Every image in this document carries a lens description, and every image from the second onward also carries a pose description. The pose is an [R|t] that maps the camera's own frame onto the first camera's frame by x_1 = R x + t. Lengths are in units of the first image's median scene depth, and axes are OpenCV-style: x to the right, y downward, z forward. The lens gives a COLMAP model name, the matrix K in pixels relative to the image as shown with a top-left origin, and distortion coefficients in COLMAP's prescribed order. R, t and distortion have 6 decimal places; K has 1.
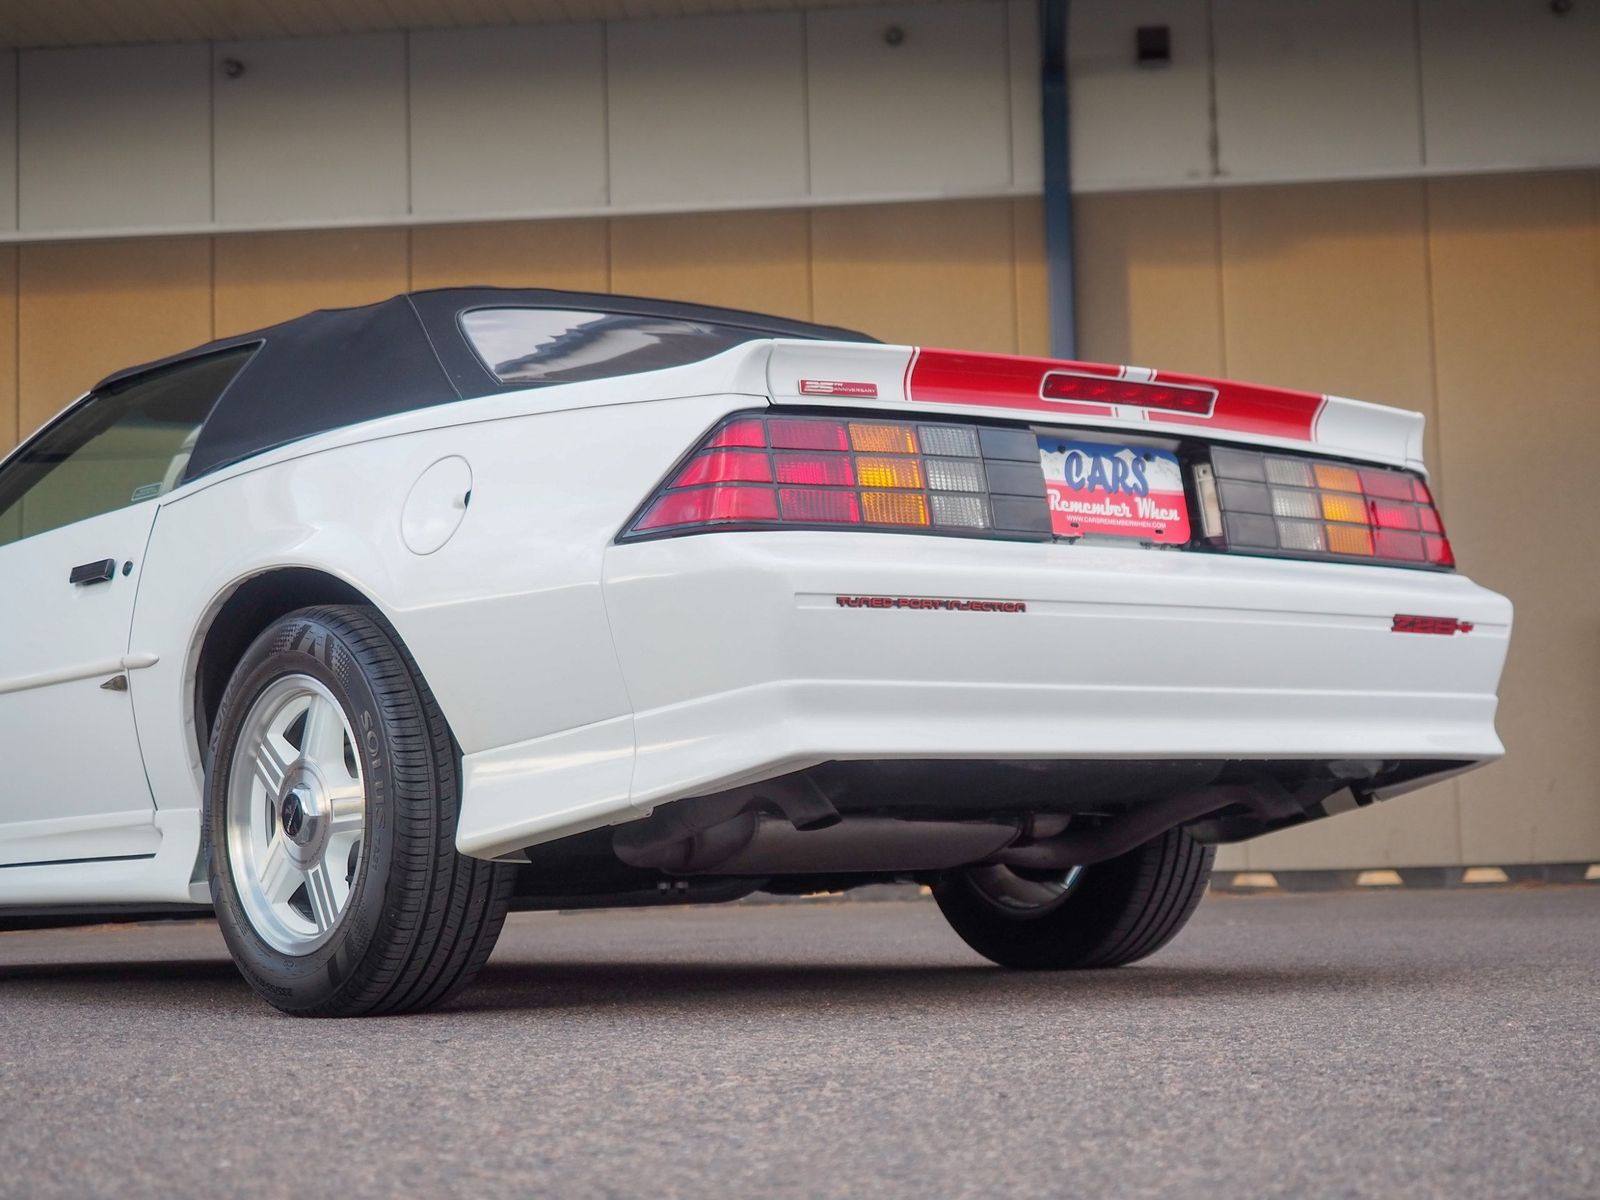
lens RADIAL K [[2910.8, 0, 800.0], [0, 2910.8, 600.0], [0, 0, 1]] dist [0.036159, -0.042234]
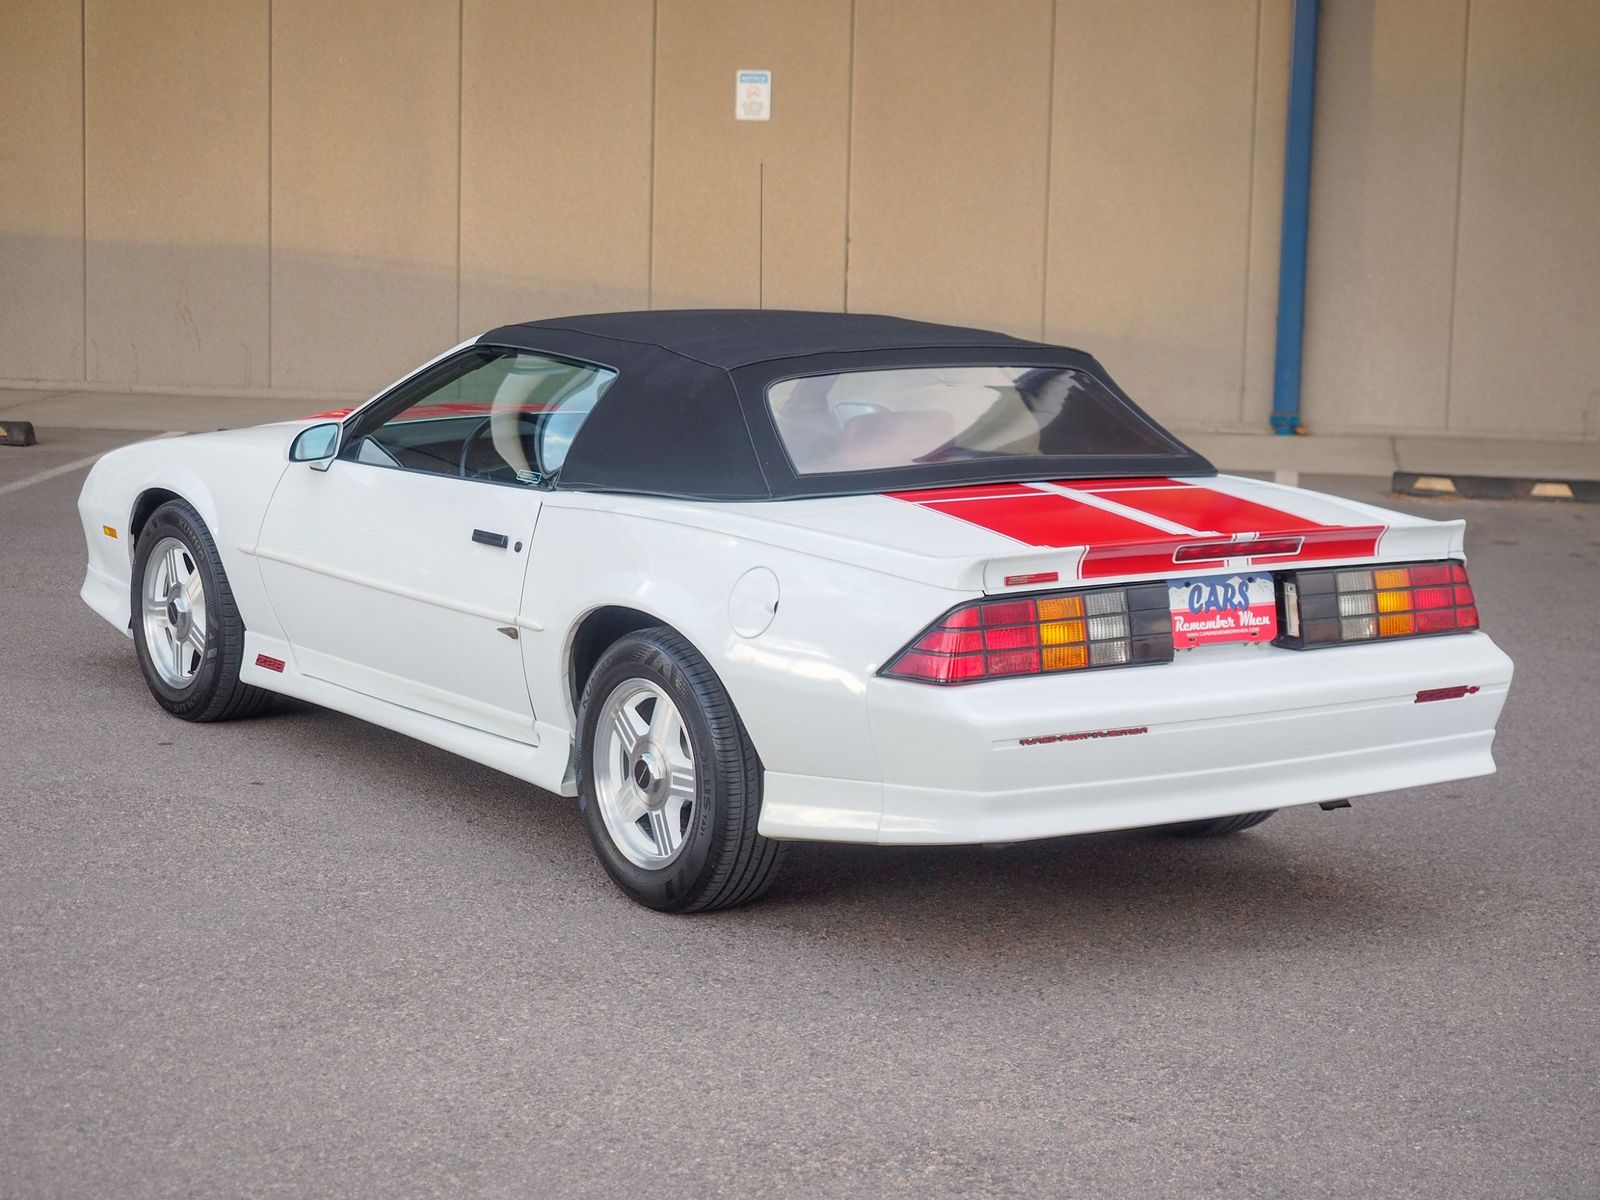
lens RADIAL K [[3308.4, 0, 800.0], [0, 3308.4, 600.0], [0, 0, 1]] dist [0.014554, 0.038805]
pose [[0.996329, 0.061338, -0.059725, -0.002756], [-0.045037, 0.968811, 0.243674, -0.426571], [0.072809, -0.240089, 0.968016, -0.585887]]
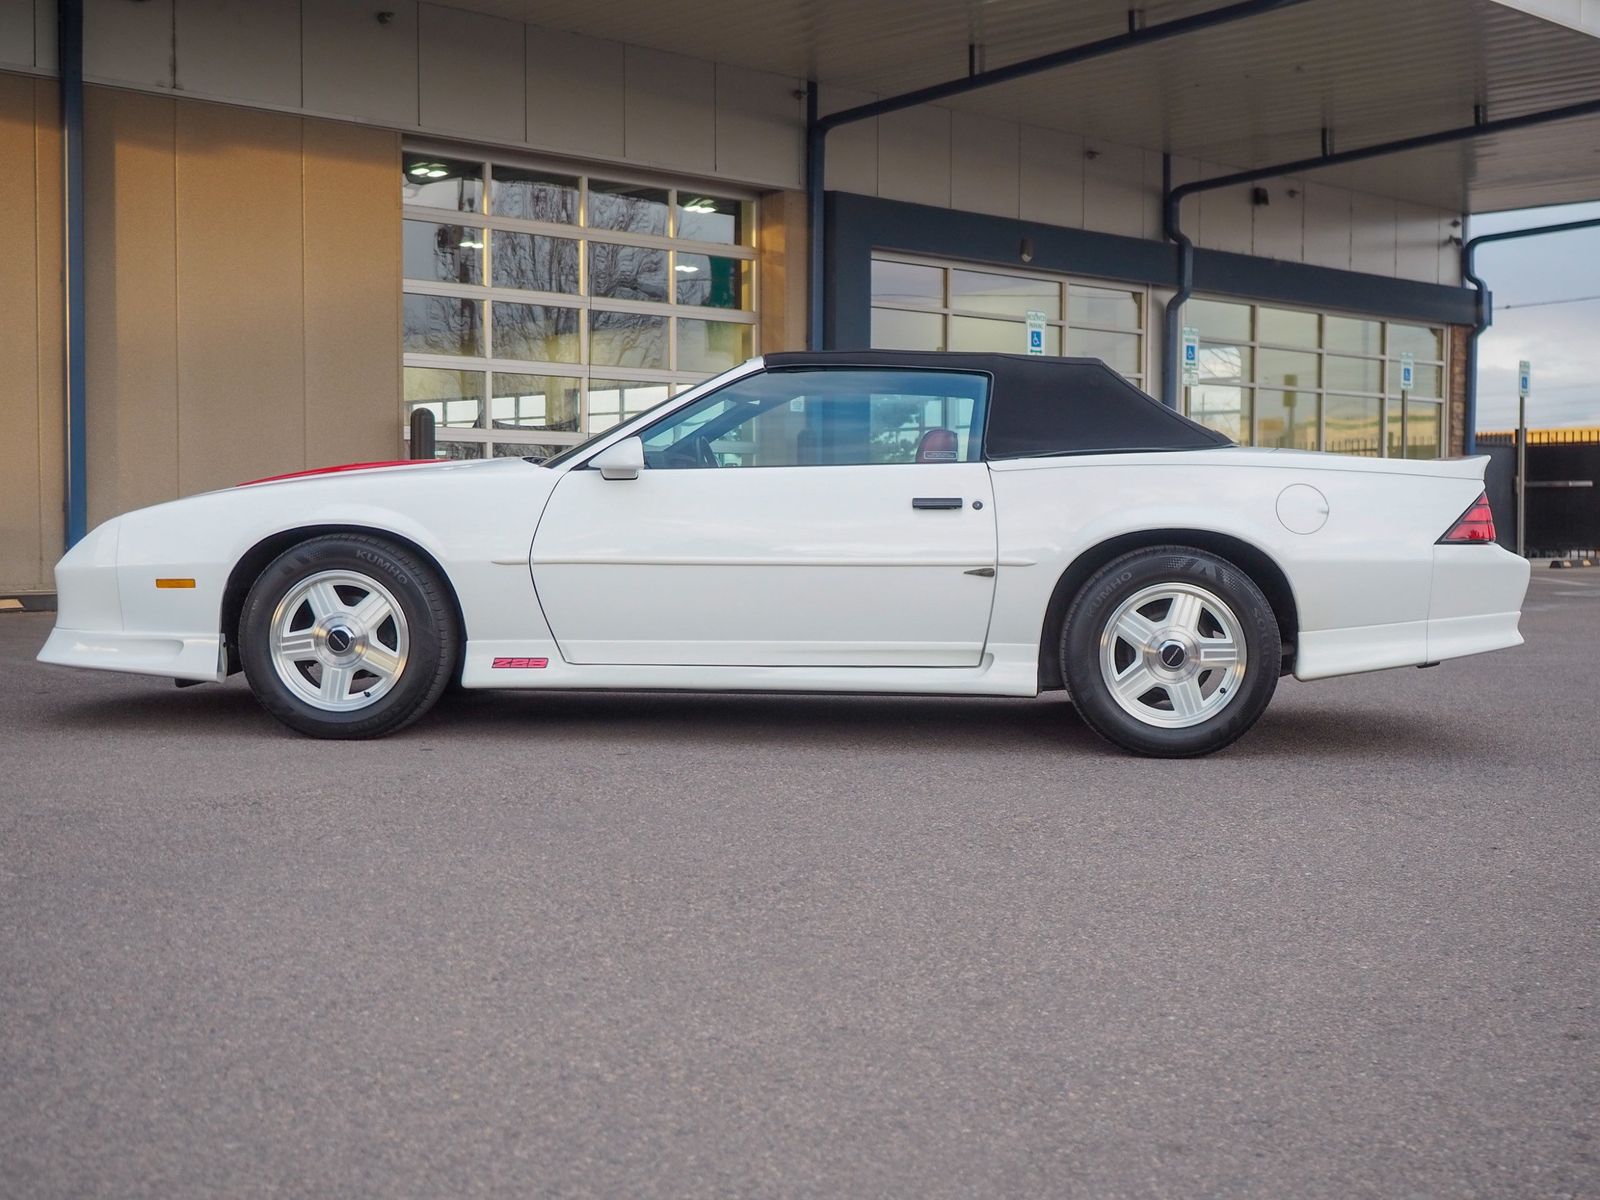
lens RADIAL K [[2025.9, 0, 800.0], [0, 2025.9, 600.0], [0, 0, 1]] dist [0.002717, -0.005364]
pose [[0.679057, 0.001106, 0.734085, -1.358921], [-0.098359, 0.991119, 0.089493, -0.060058], [-0.727466, -0.132975, 0.673135, 0.287754]]
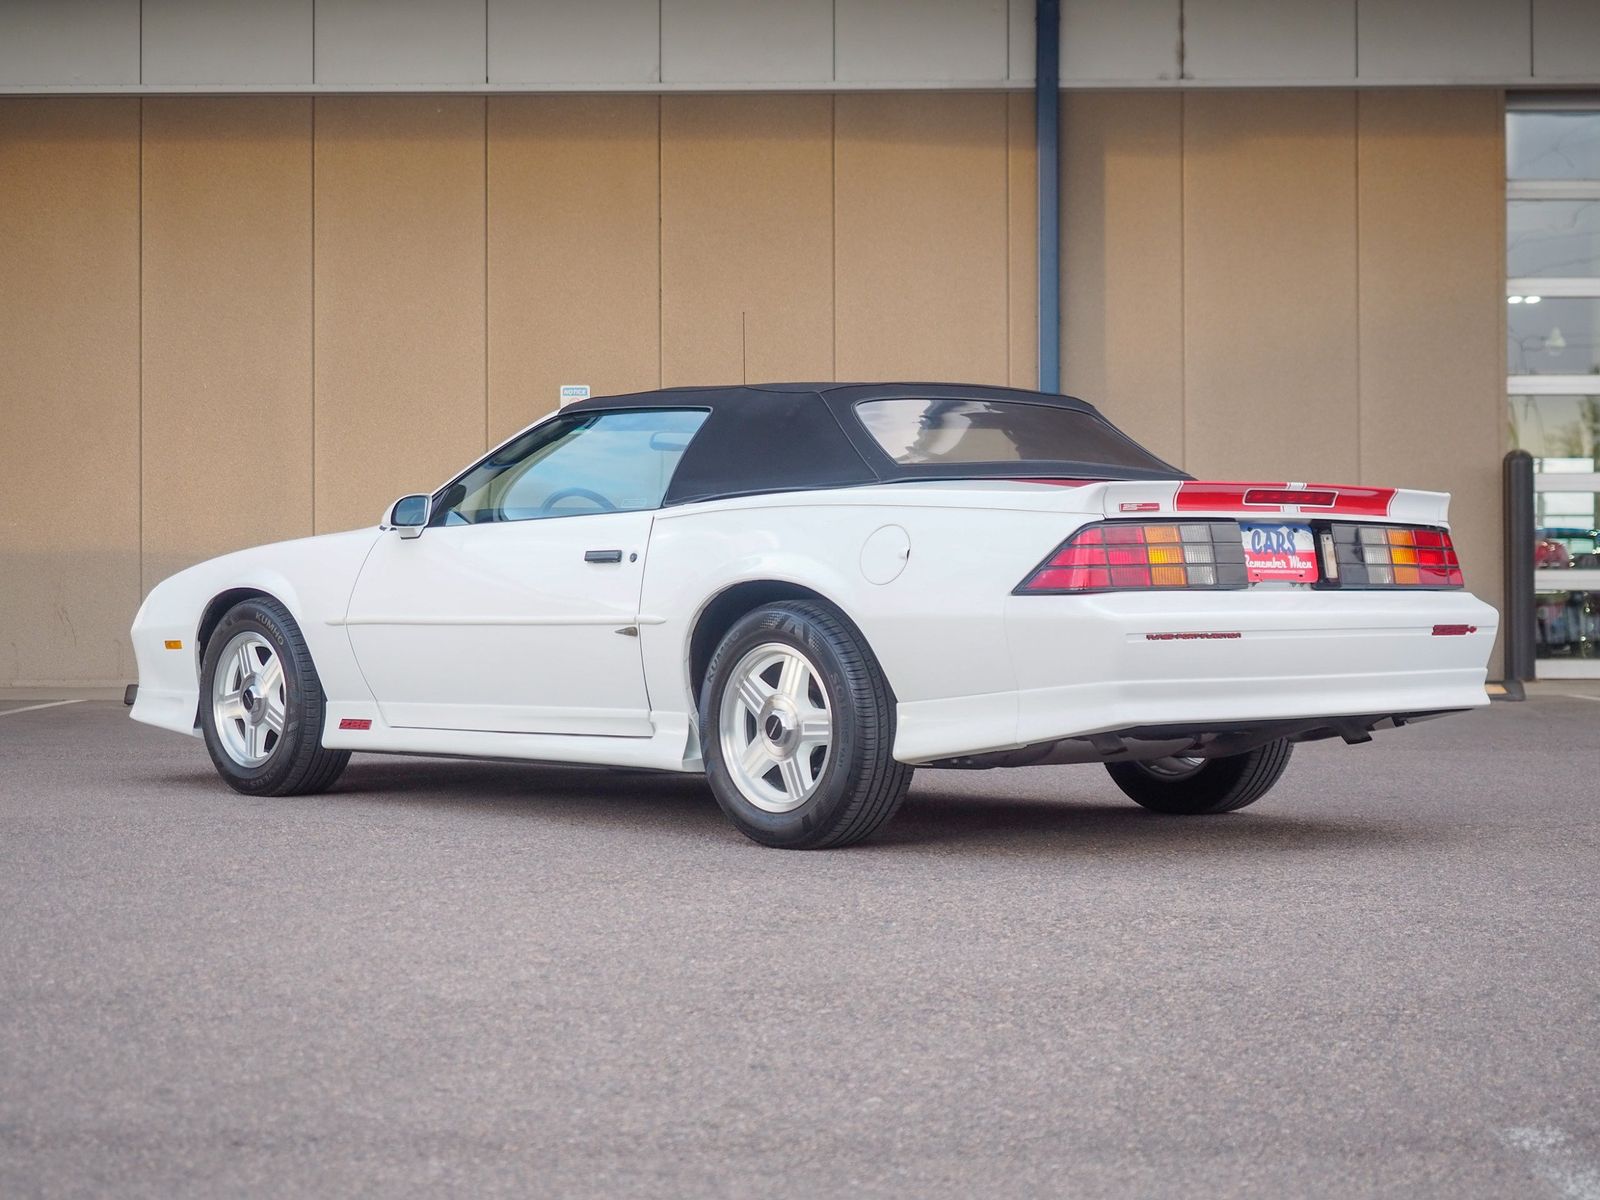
lens RADIAL K [[2941.8, 0, 837.0], [0, 2941.8, 602.3], [0, 0, 1]] dist [0.007535, 0.055280]
pose [[0.997211, 0.025799, 0.070031, -0.263788], [-0.032503, 0.994817, 0.096342, -0.163846], [-0.067182, -0.098350, 0.992882, -0.674818]]
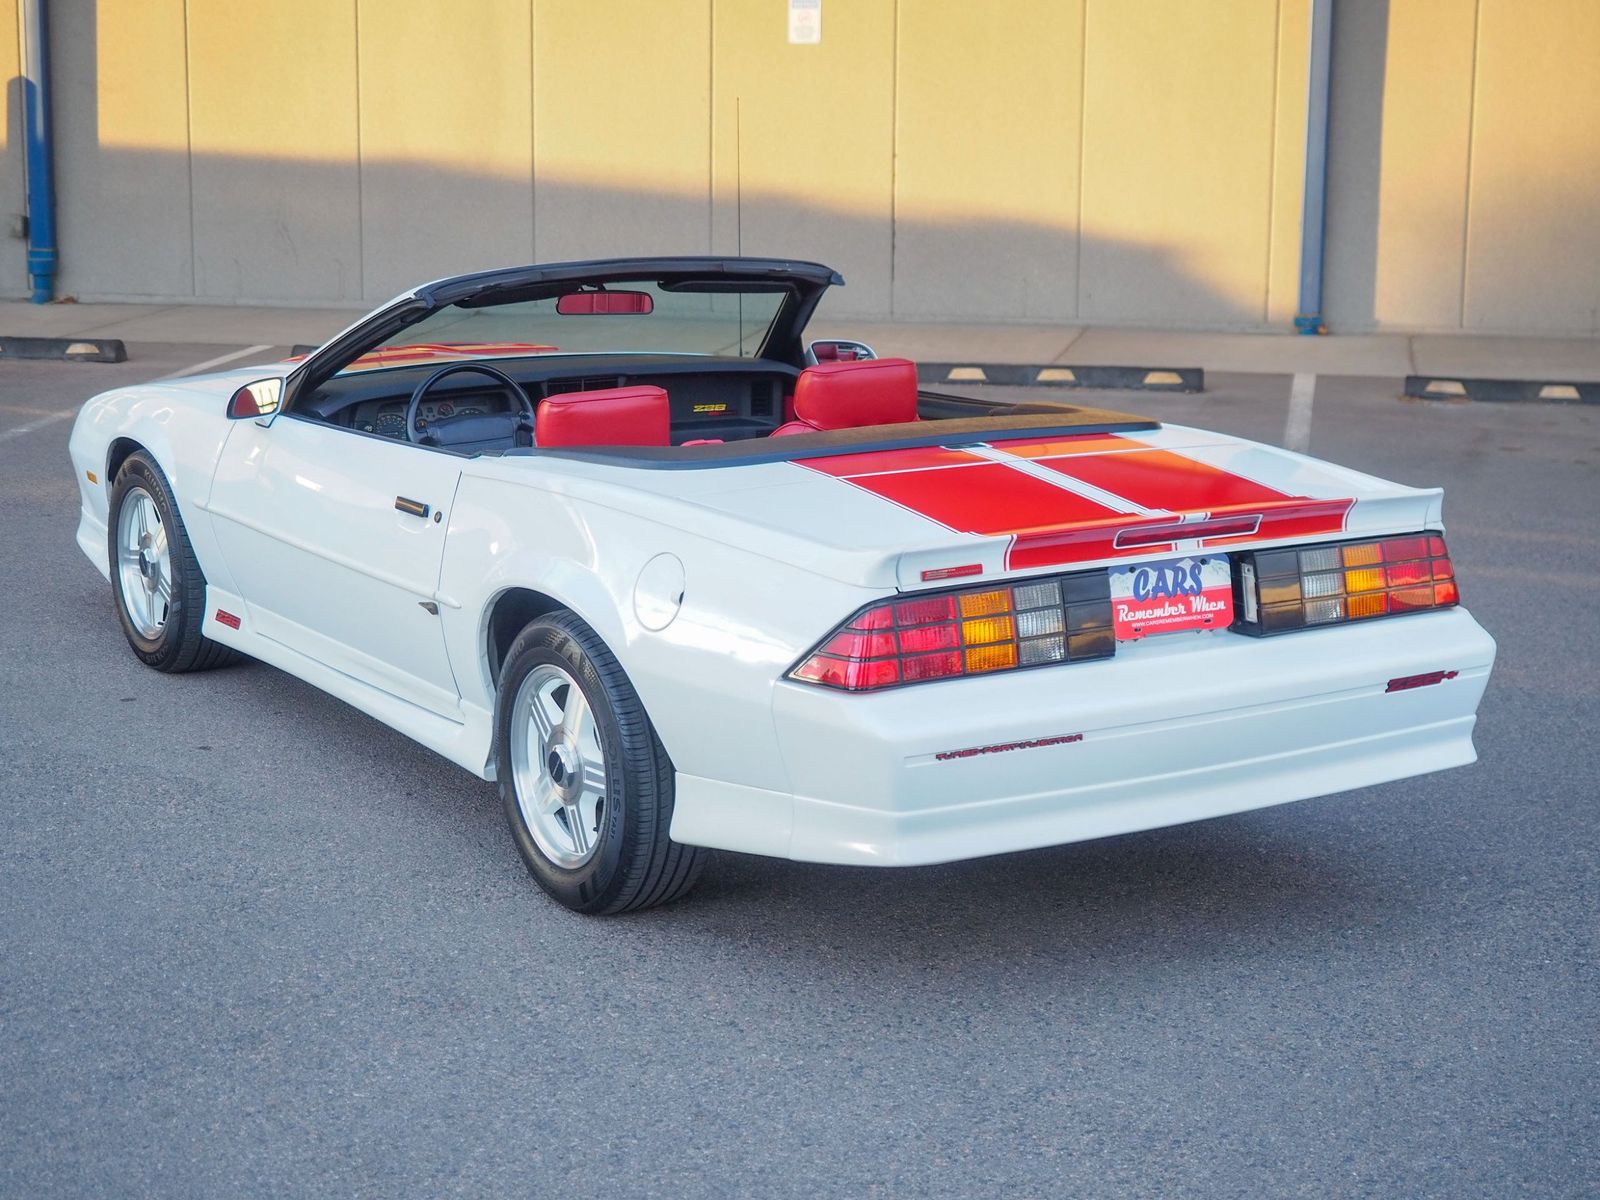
lens RADIAL K [[2824.9, 0, 797.3], [0, 2824.9, 576.2], [0, 0, 1]] dist [0.023909, -0.005622]
pose [[0.993195, 0.057475, -0.101292, 0.067854], [-0.025892, 0.956945, 0.289112, -0.405967], [0.113548, -0.284522, 0.951921, -0.224297]]
